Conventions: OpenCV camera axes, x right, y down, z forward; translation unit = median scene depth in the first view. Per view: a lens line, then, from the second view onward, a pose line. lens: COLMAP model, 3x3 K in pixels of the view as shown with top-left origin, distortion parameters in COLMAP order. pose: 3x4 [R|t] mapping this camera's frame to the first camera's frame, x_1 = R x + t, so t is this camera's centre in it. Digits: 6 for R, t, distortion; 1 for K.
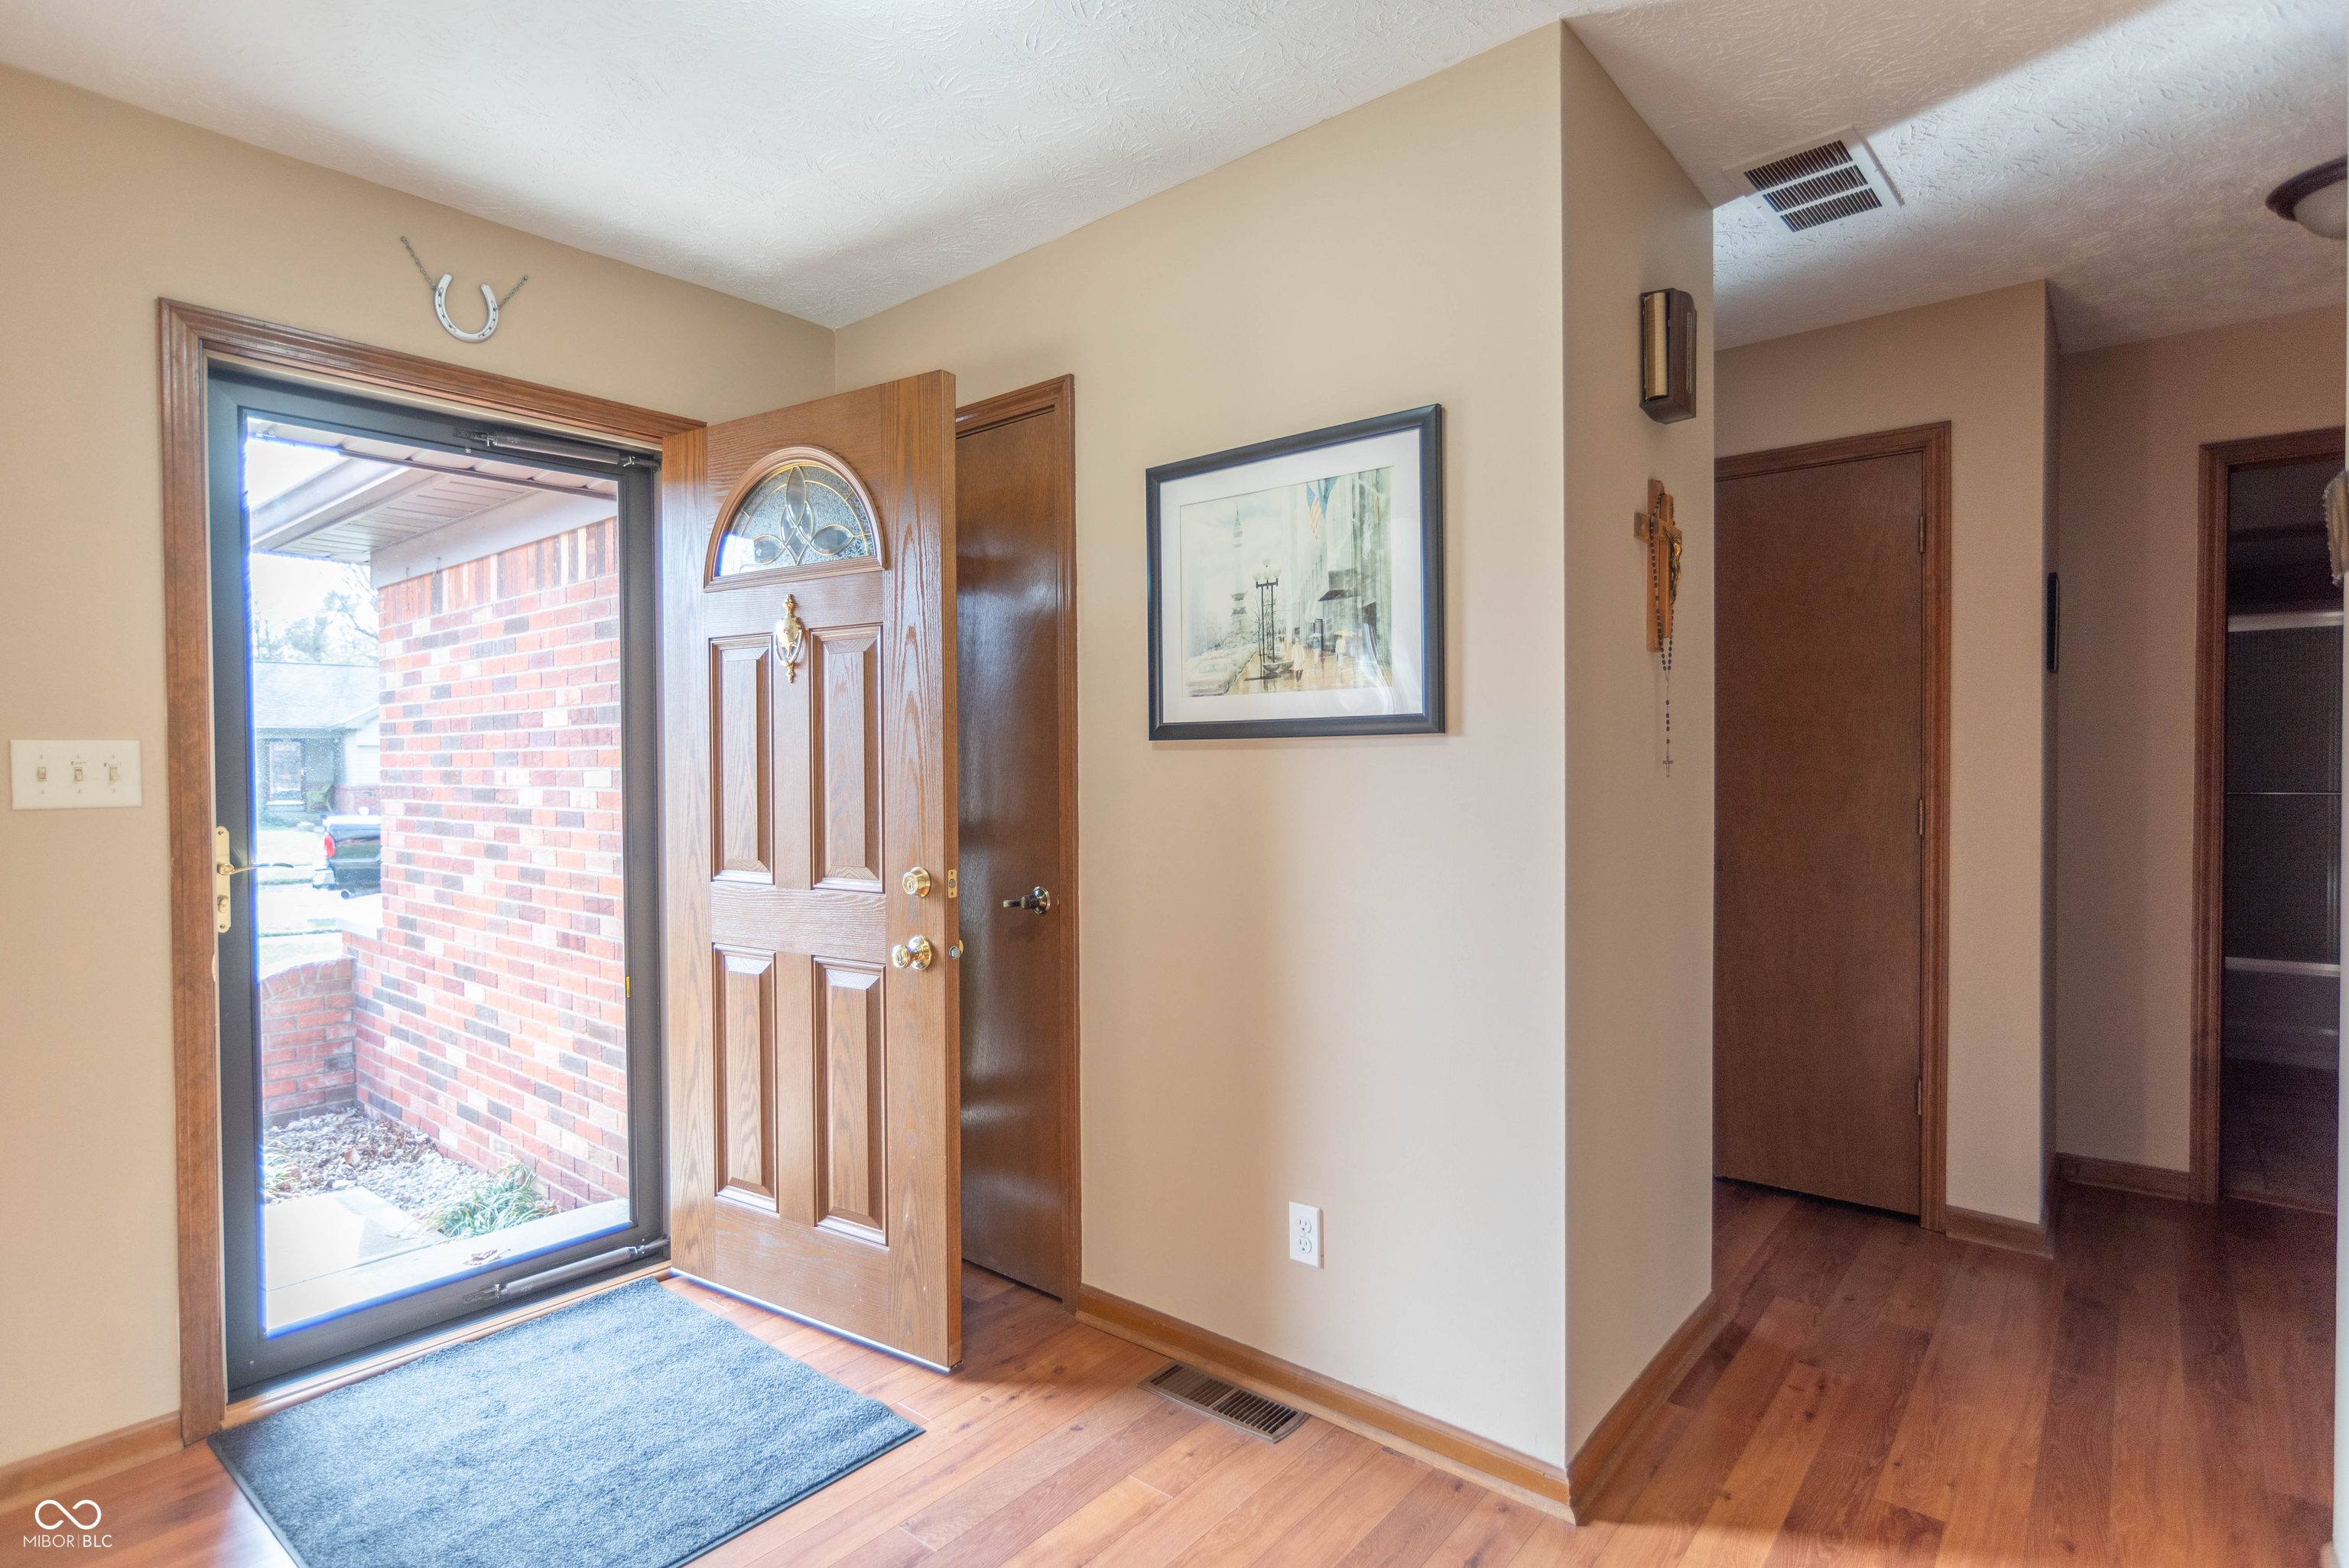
lens RADIAL K [[1183.2, 0, 1176.3], [0, 1183.2, 780.7], [0, 0, 1]] dist [-0.004279, 0.000811]
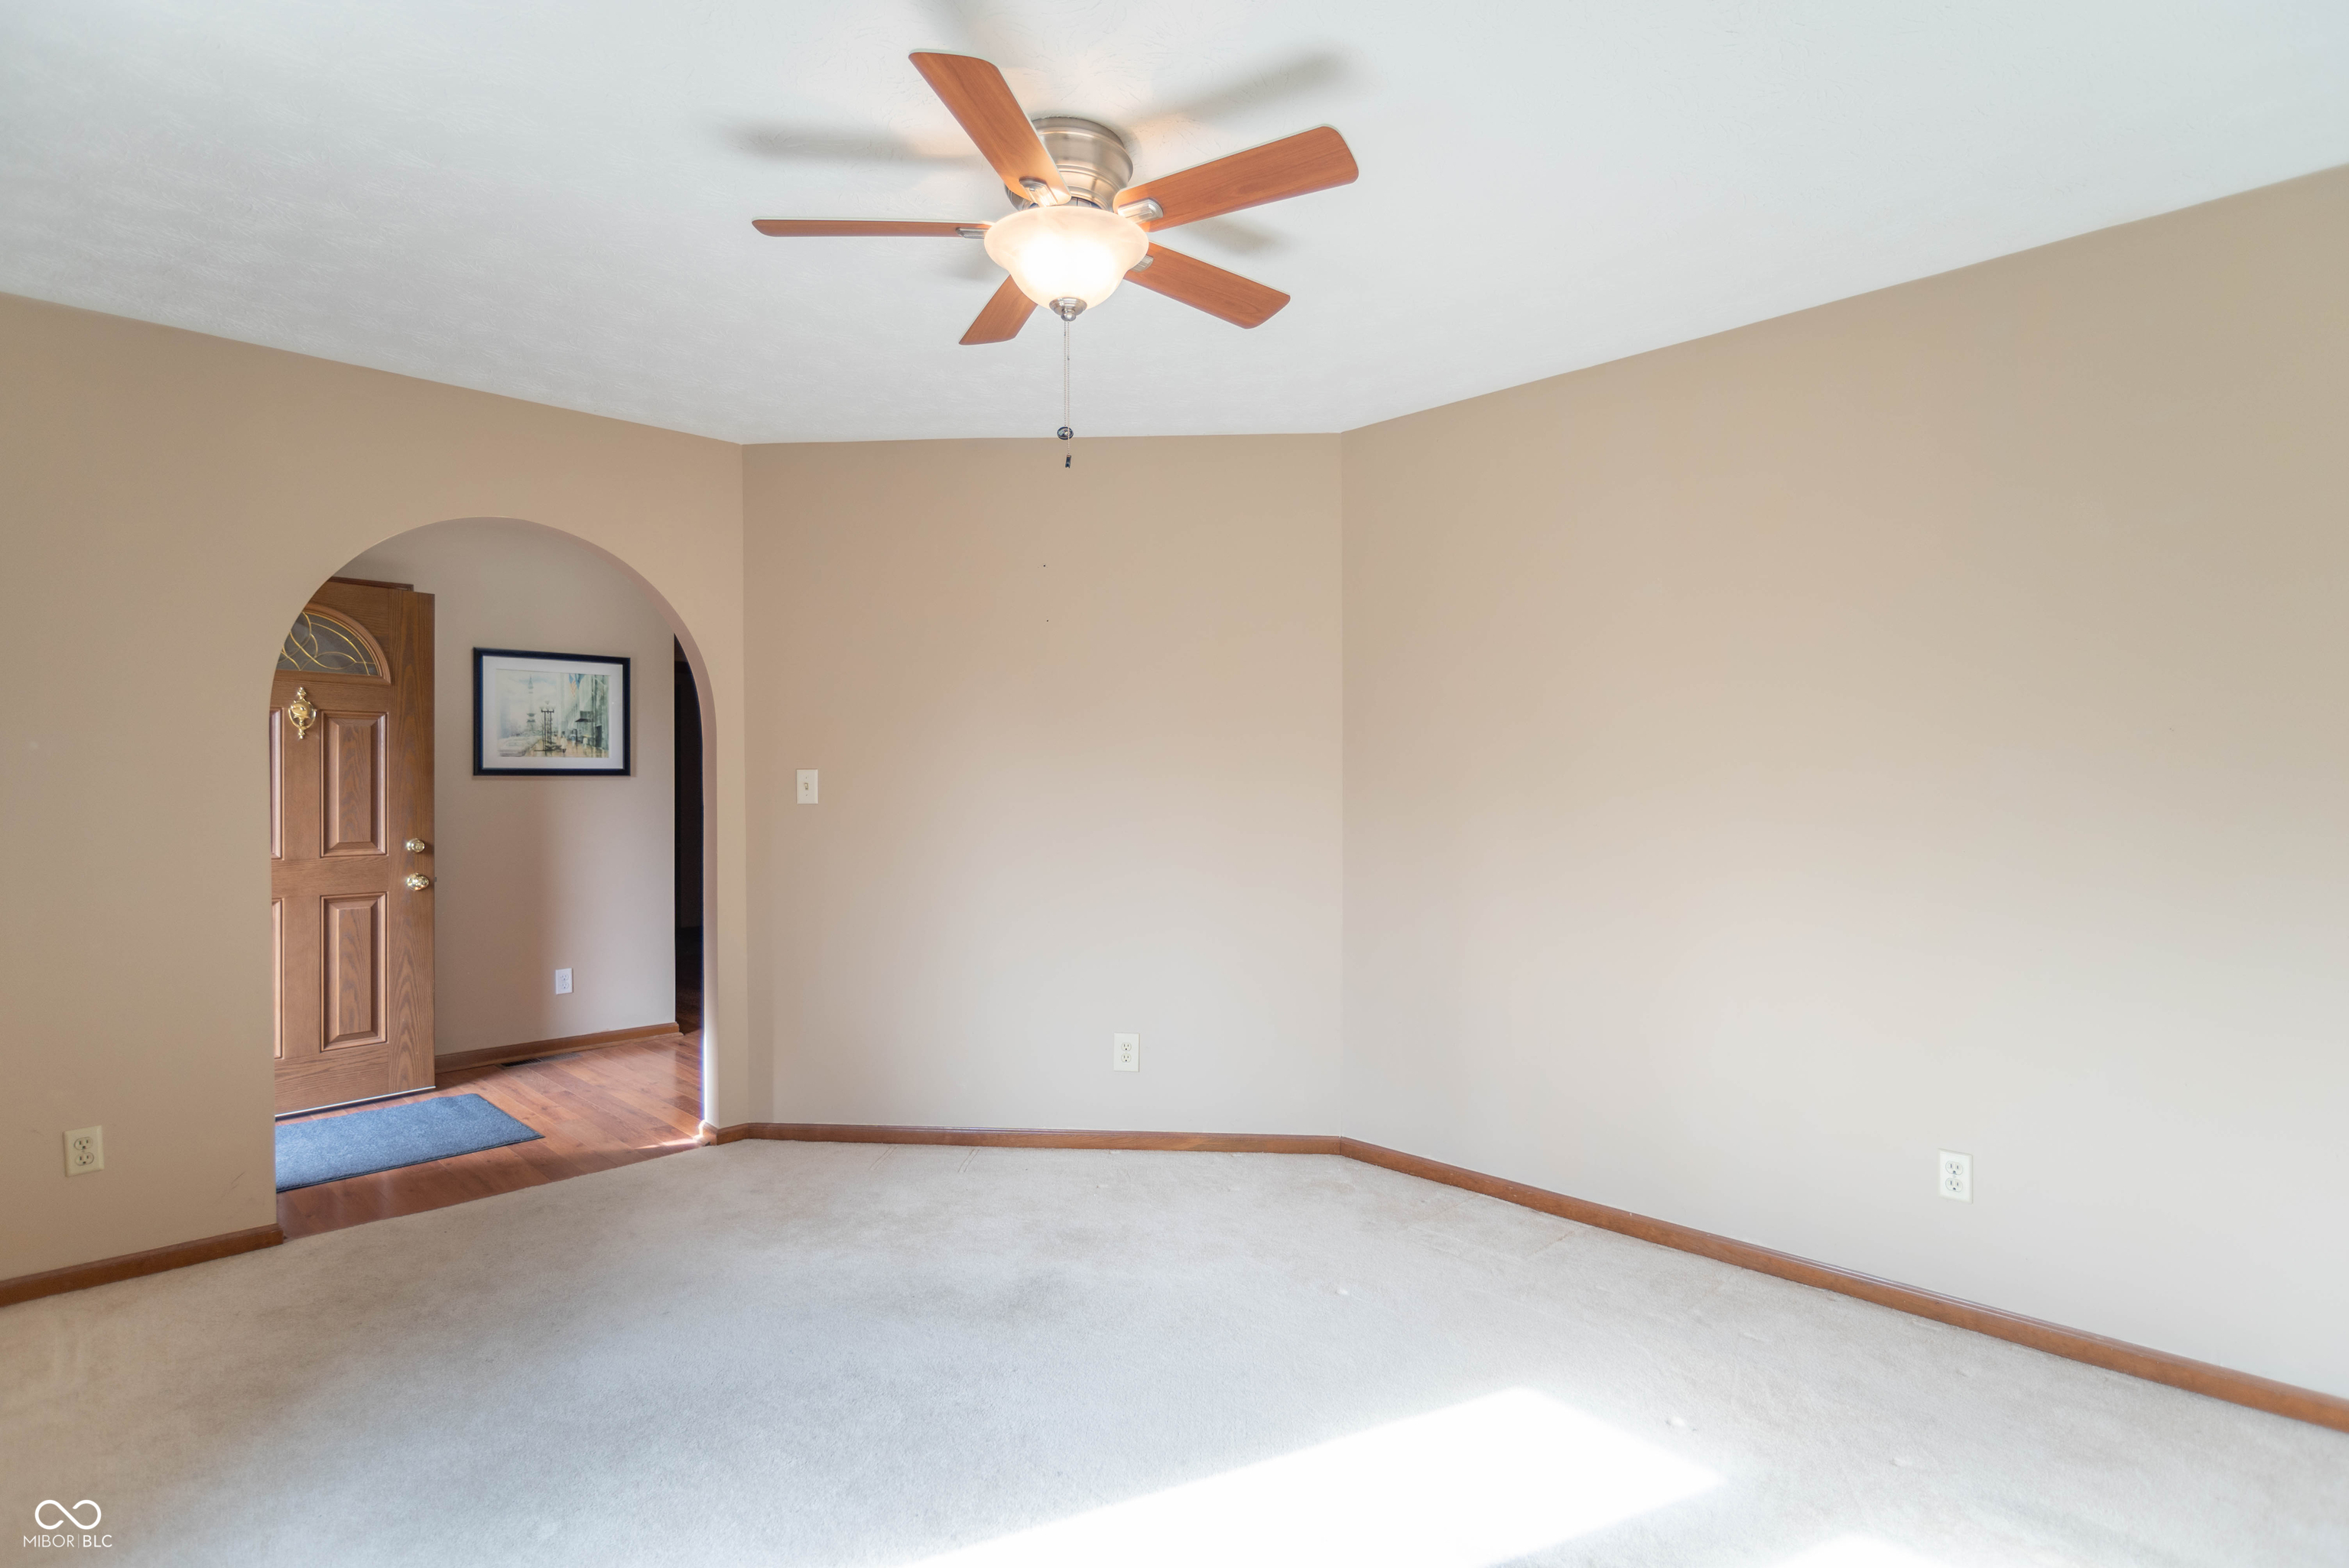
lens RADIAL K [[1183.2, 0, 1176.3], [0, 1183.2, 780.7], [0, 0, 1]] dist [-0.004279, 0.000811]
pose [[0.086871, 0.011595, 0.996152, -2.193921], [0.020375, 0.999702, -0.013413, 0.030946], [-0.996011, 0.021462, 0.086609, -0.464970]]
